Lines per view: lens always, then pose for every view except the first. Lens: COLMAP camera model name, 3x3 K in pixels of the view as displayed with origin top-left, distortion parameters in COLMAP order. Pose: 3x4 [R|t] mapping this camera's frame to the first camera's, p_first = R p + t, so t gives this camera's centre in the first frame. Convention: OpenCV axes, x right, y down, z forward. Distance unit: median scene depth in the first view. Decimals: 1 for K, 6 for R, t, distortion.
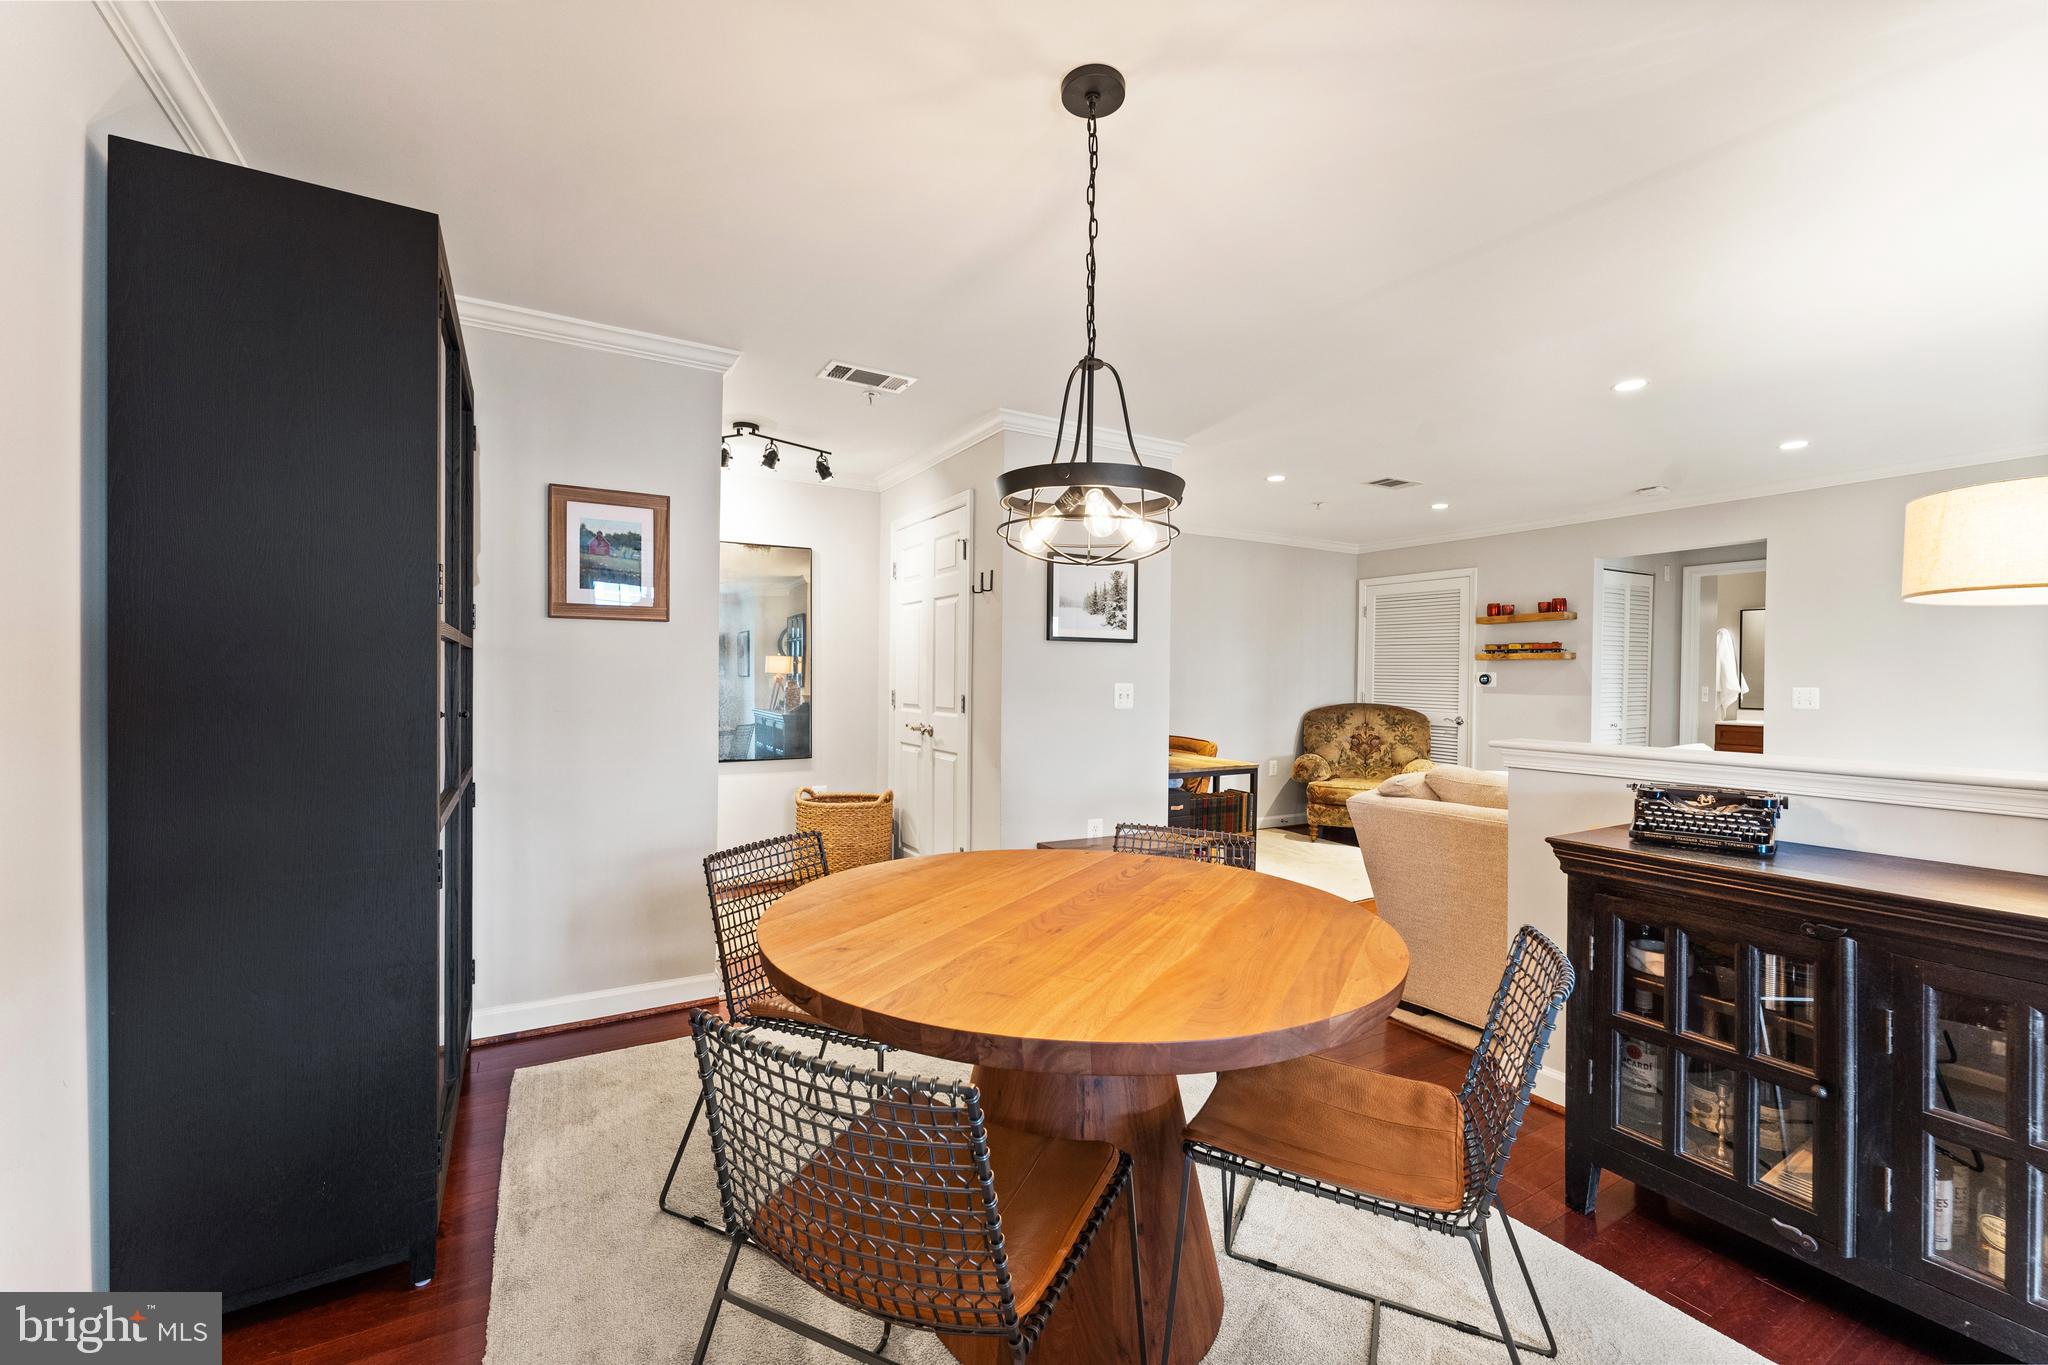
lens RADIAL K [[826.1, 0, 1032.2], [0, 826.1, 685.5], [0, 0, 1]] dist [-0.000386, -0.000580]
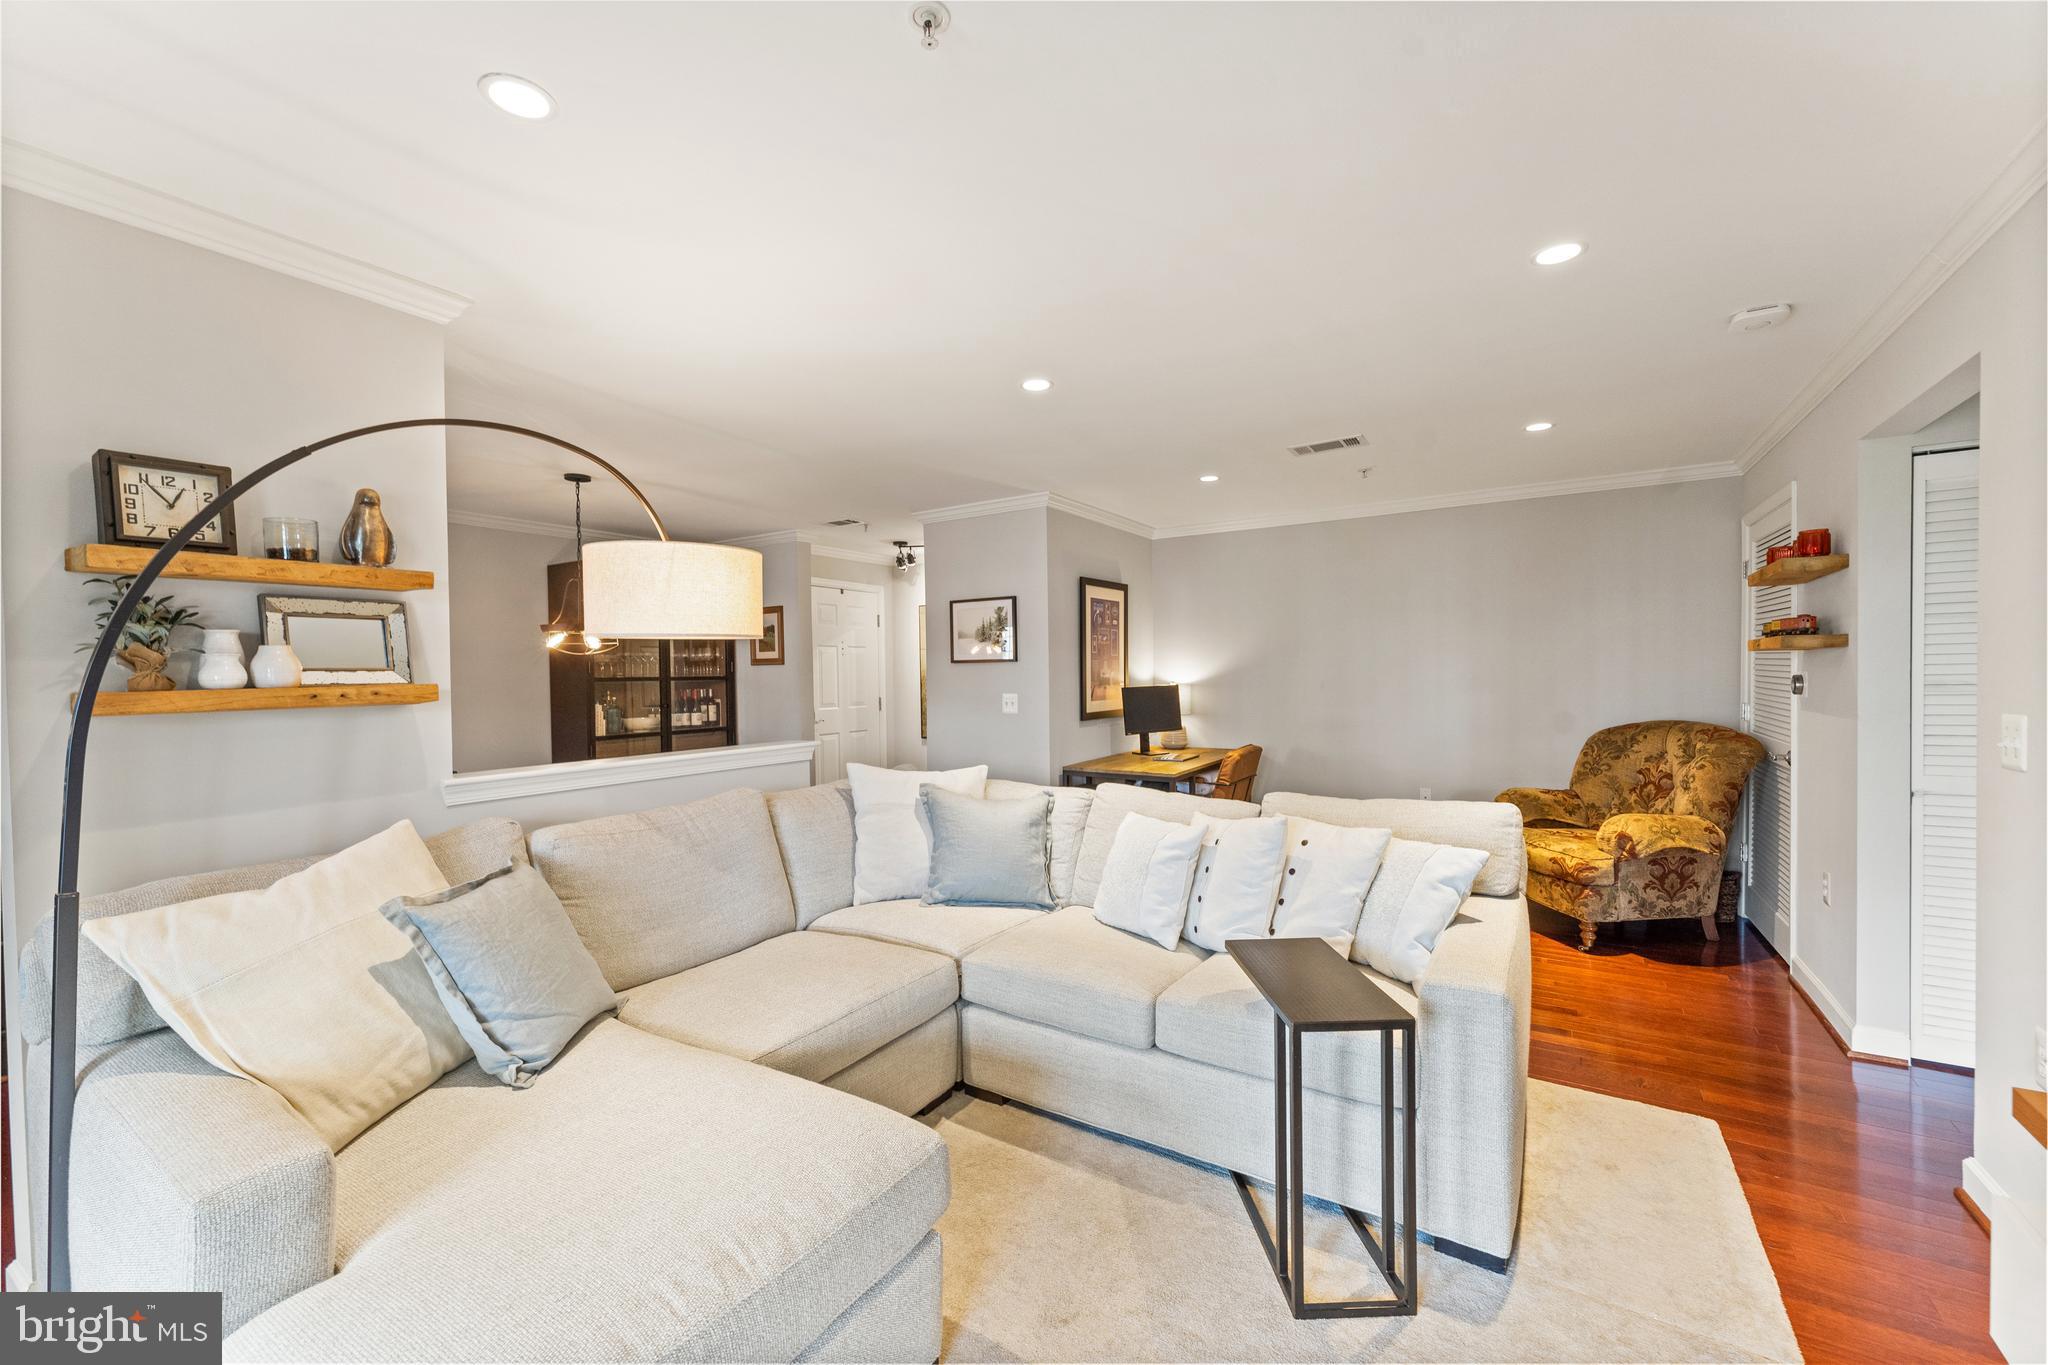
lens RADIAL K [[826.1, 0, 1026.9], [0, 826.1, 684.3], [0, 0, 1]] dist [-0.000386, -0.000580]
pose [[0.446905, -0.002568, -0.894578, 1.263657], [0.006820, 0.999977, 0.000537, -0.017533], [0.894555, -0.006341, 0.446912, 0.459031]]
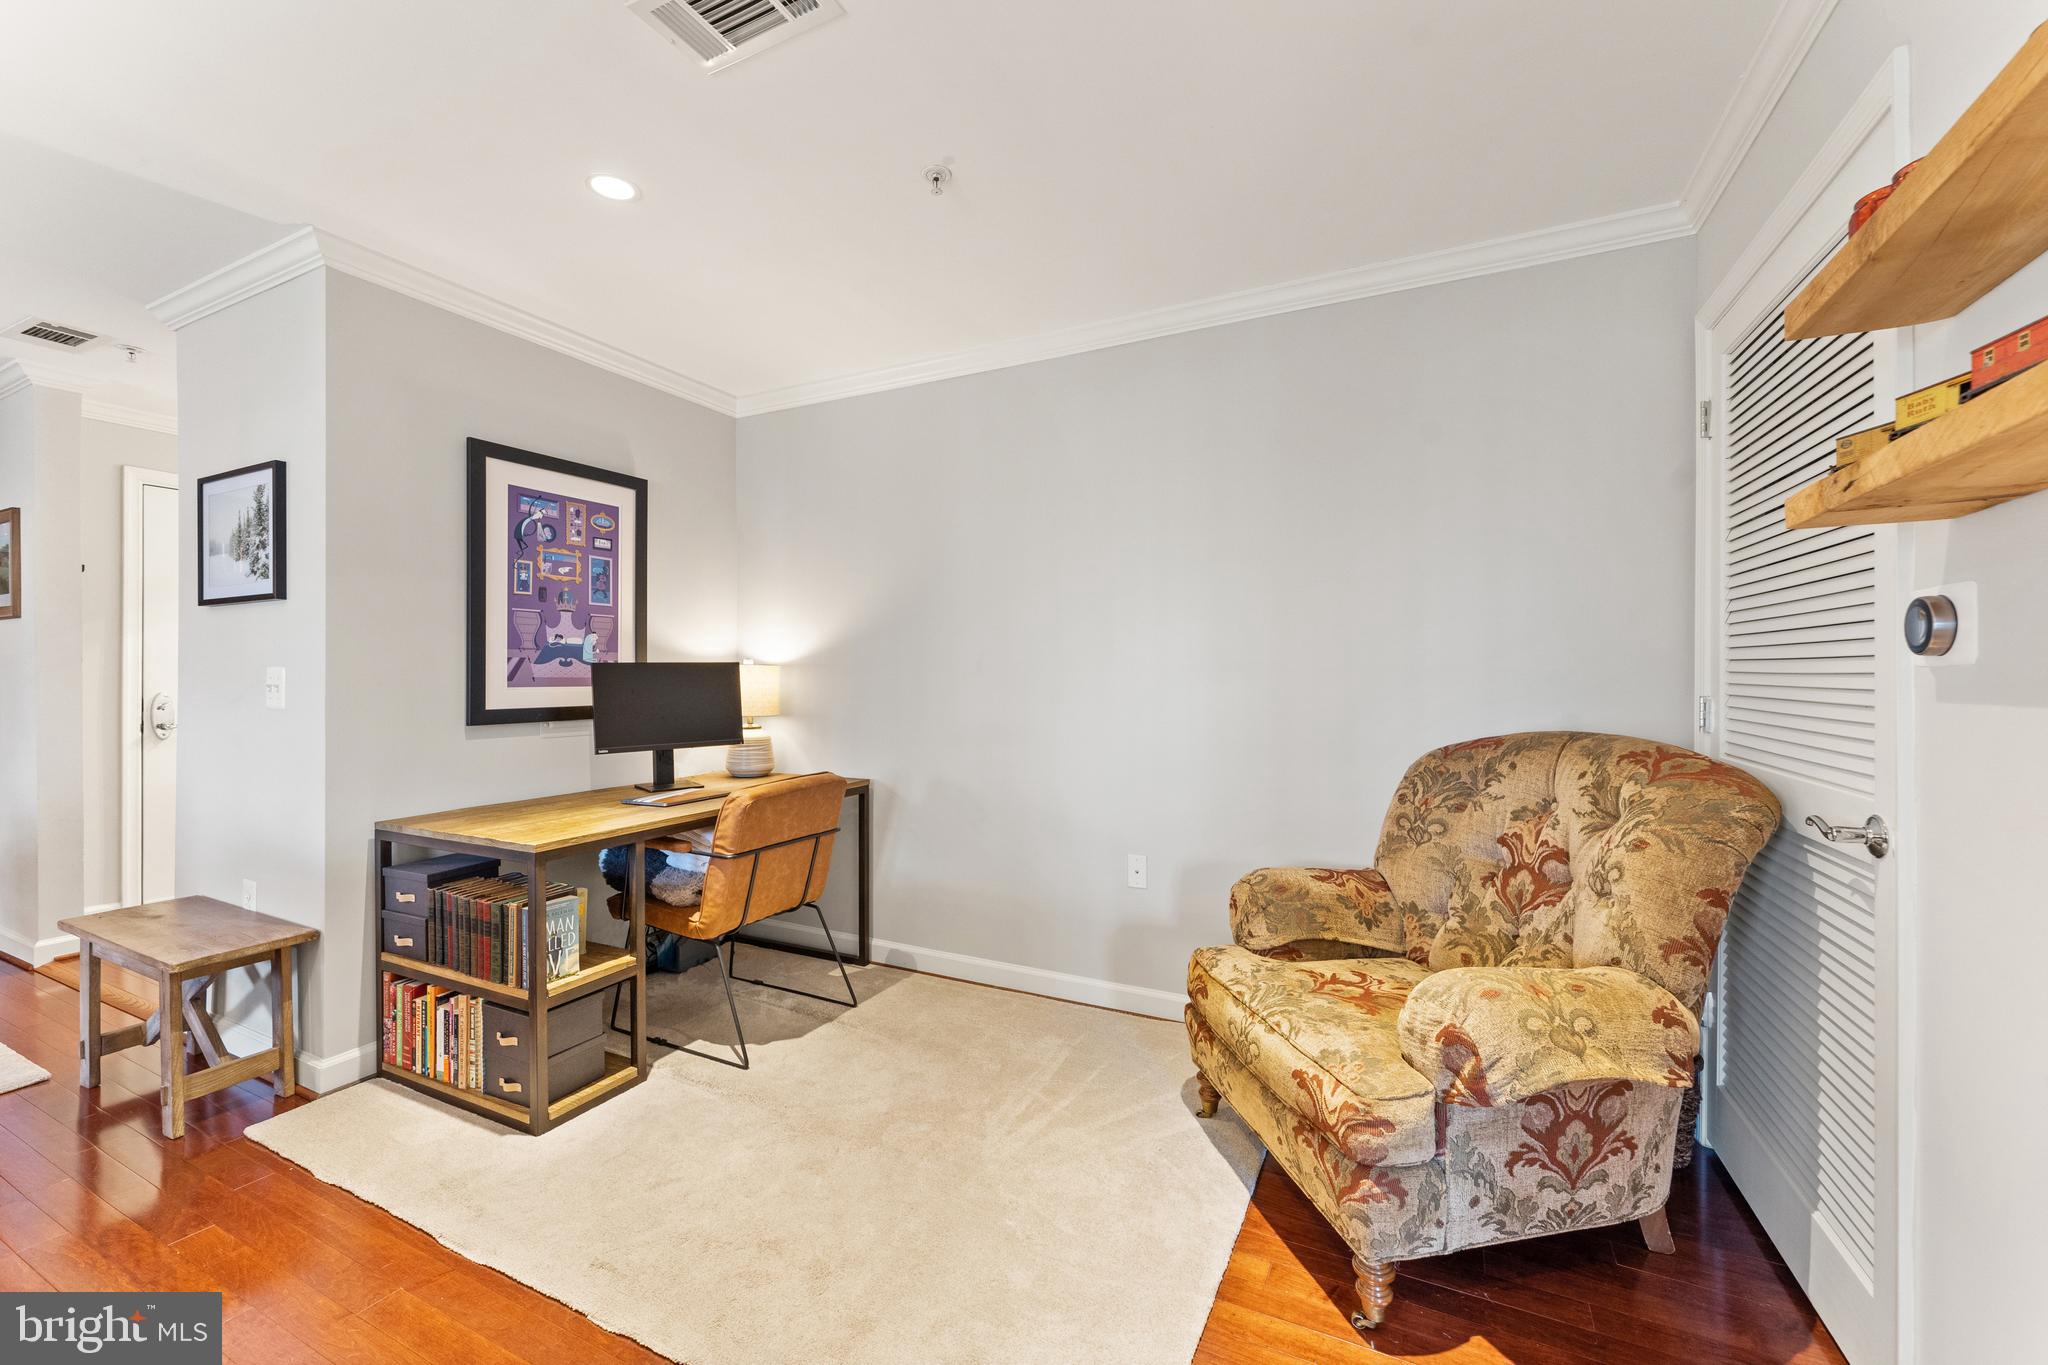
lens RADIAL K [[826.1, 0, 1036.6], [0, 826.1, 672.5], [0, 0, 1]] dist [-0.000386, -0.000580]
pose [[0.544174, -0.015956, -0.838821, 0.924711], [-0.003608, 0.999765, -0.021358, 0.011817], [0.838965, 0.014649, 0.543988, 1.145191]]
